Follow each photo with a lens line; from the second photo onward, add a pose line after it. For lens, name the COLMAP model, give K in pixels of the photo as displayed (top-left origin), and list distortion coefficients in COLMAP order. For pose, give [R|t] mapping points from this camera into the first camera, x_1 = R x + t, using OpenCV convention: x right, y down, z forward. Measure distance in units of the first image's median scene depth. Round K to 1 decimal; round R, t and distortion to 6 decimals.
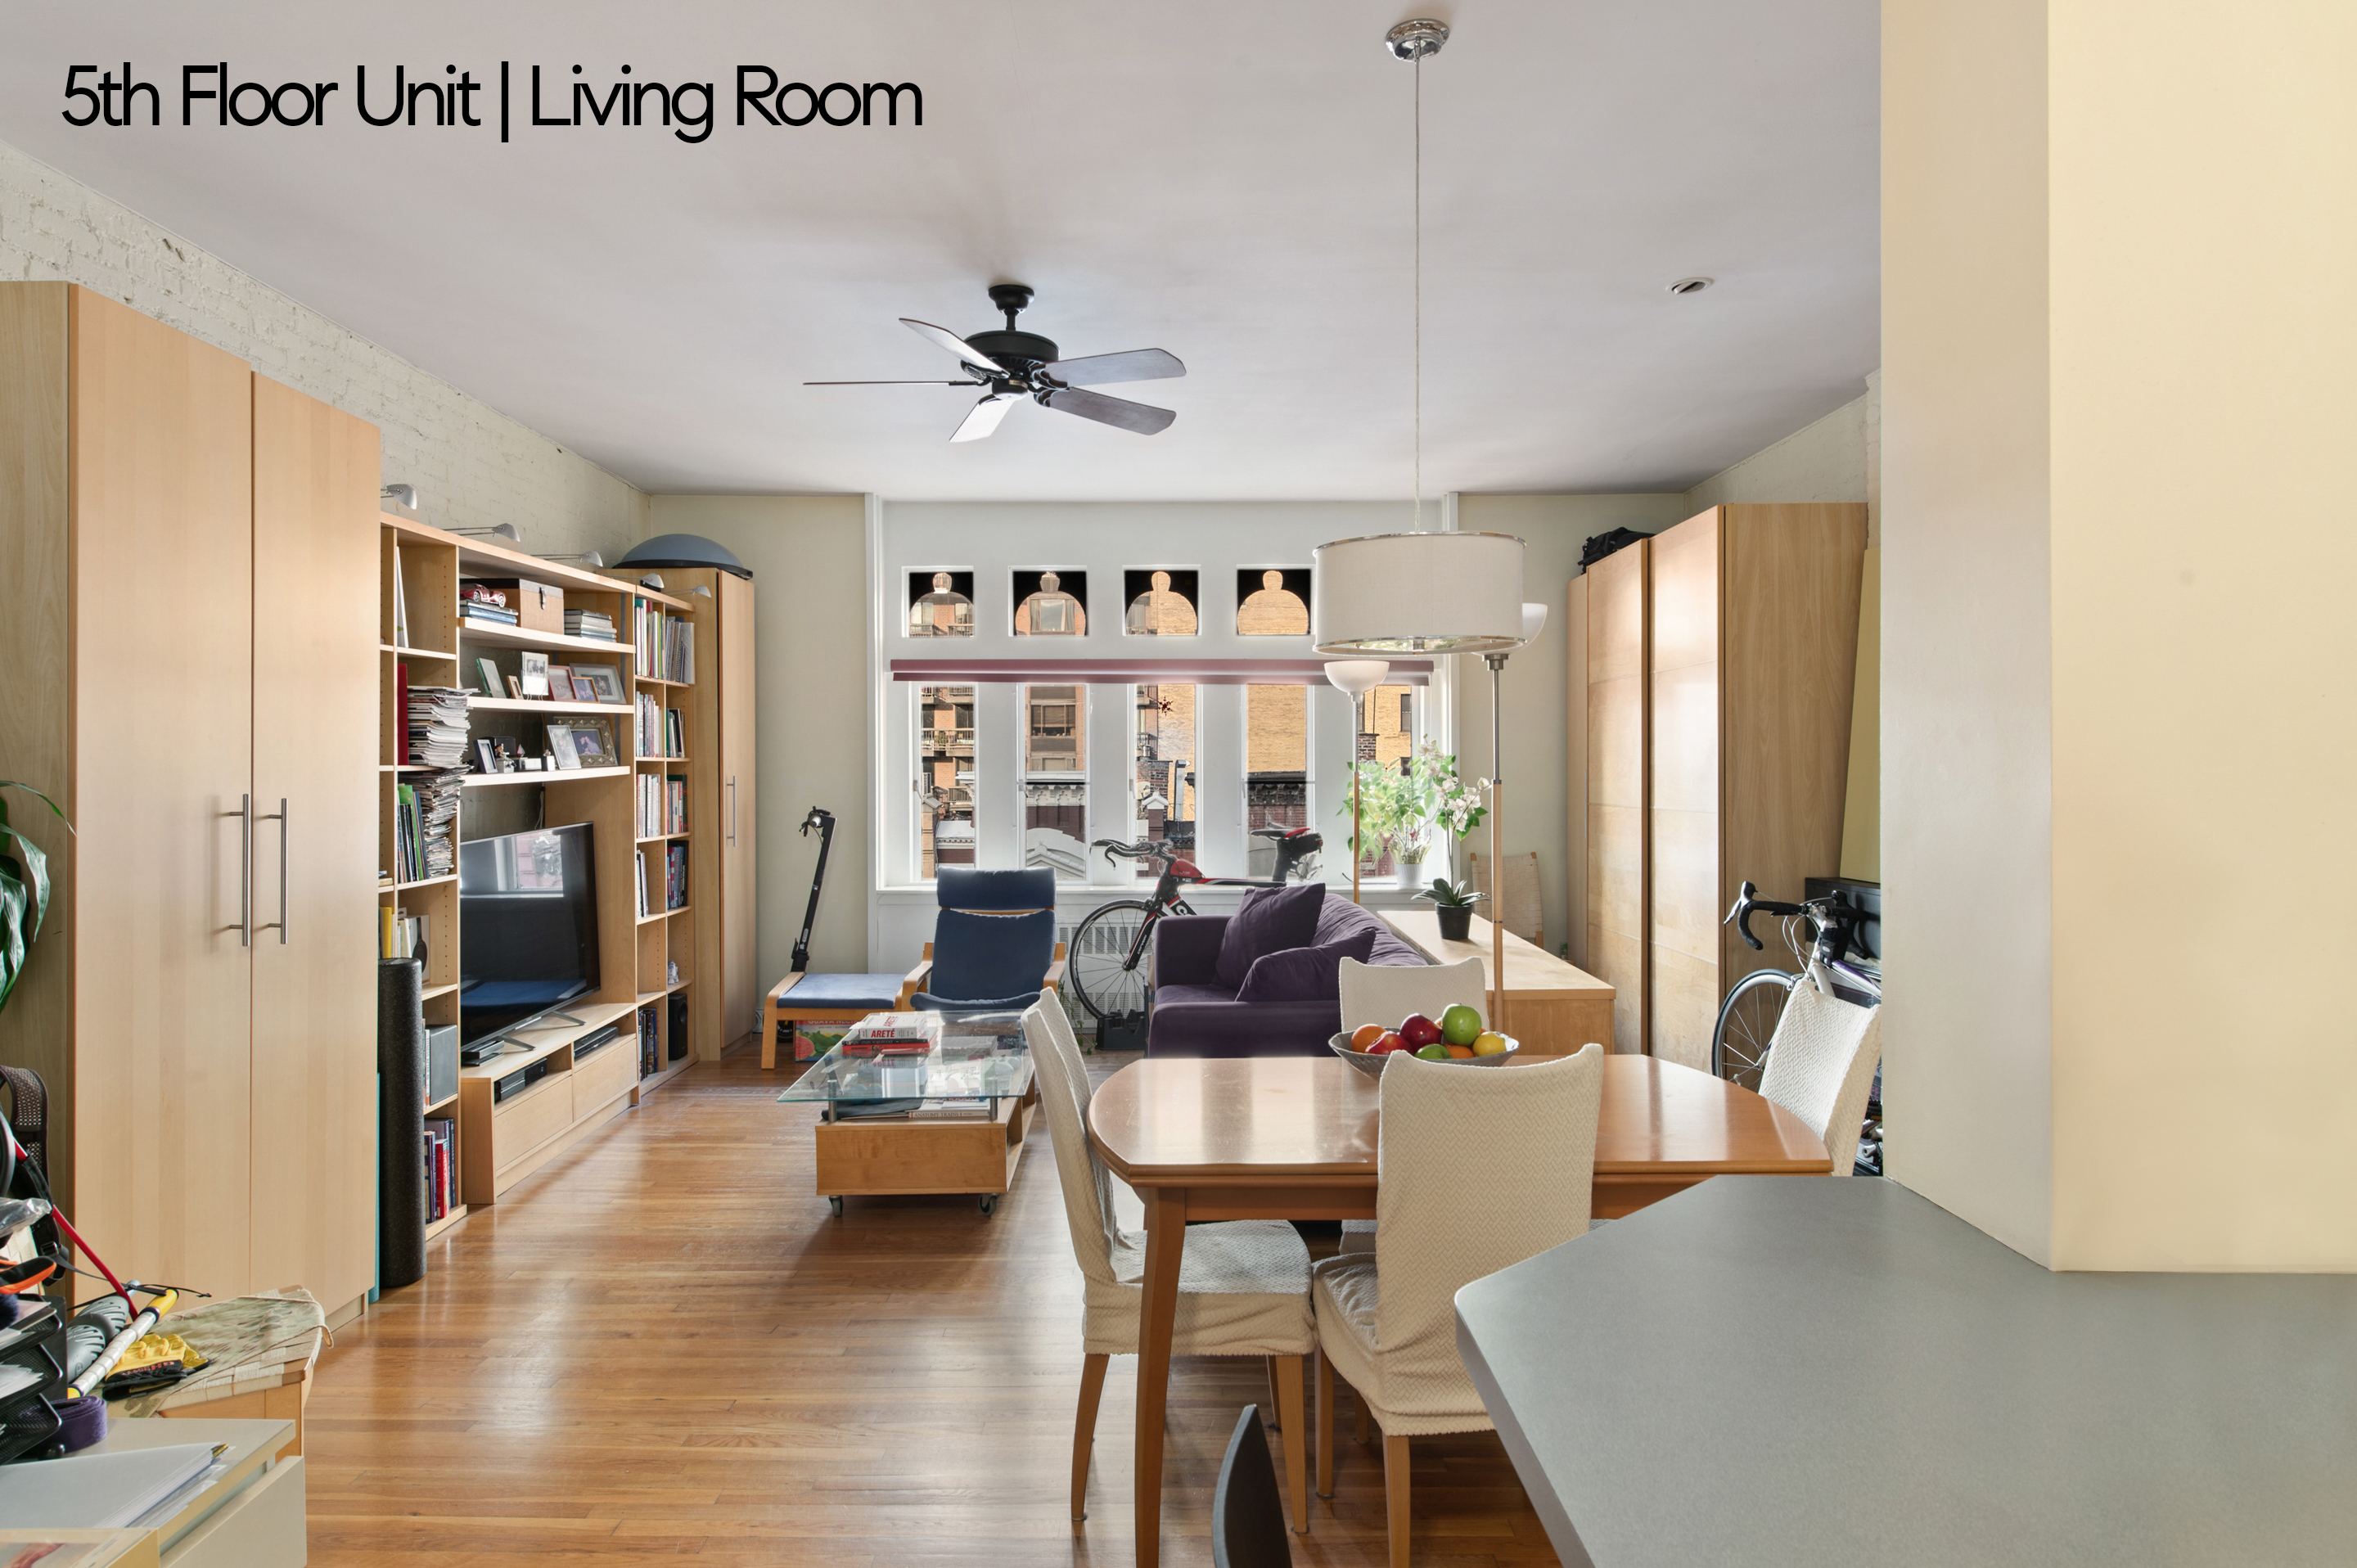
lens RADIAL K [[1333.4, 0, 1163.9], [0, 1333.4, 773.7], [0, 0, 1]] dist [0.020410, -0.000468]
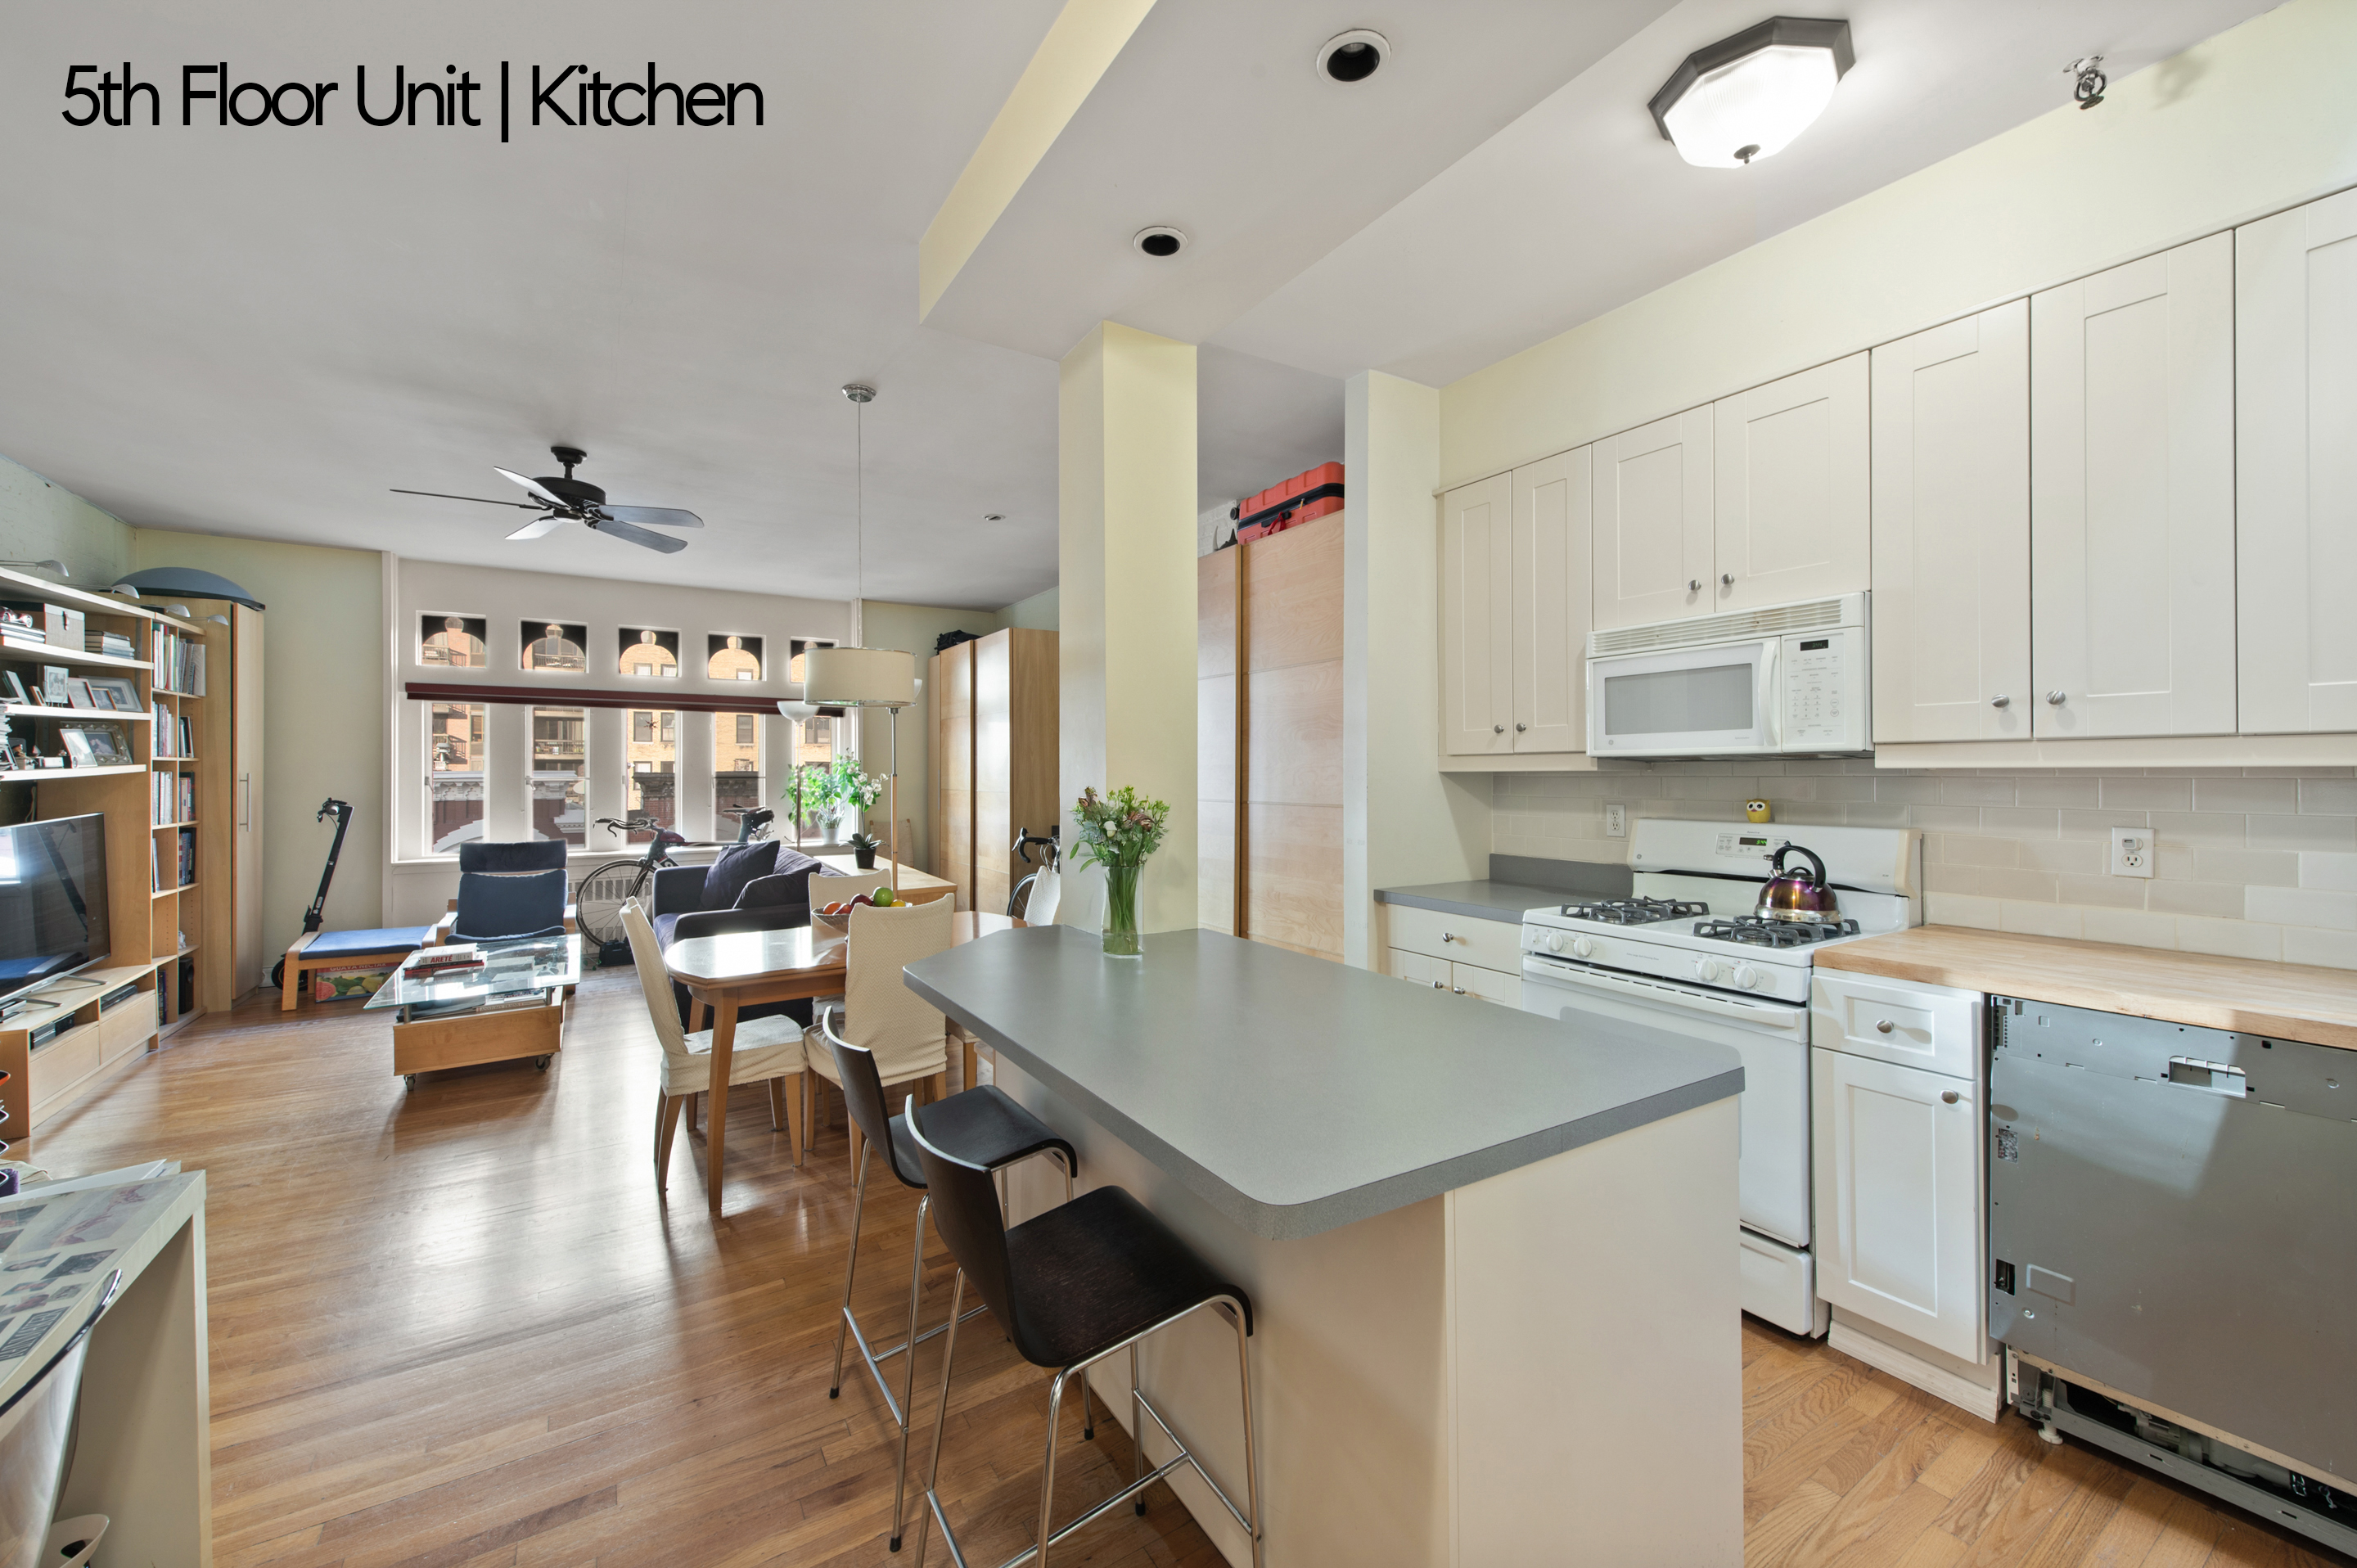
lens RADIAL K [[922.1, 0, 1167.7], [0, 922.1, 773.5], [0, 0, 1]] dist [-0.000315, 0.000067]
pose [[0.850088, 0.000480, 0.526641, -0.061998], [-0.000268, 1.000000, -0.000478, 0.002498], [-0.526641, 0.000265, 0.850088, -0.171128]]
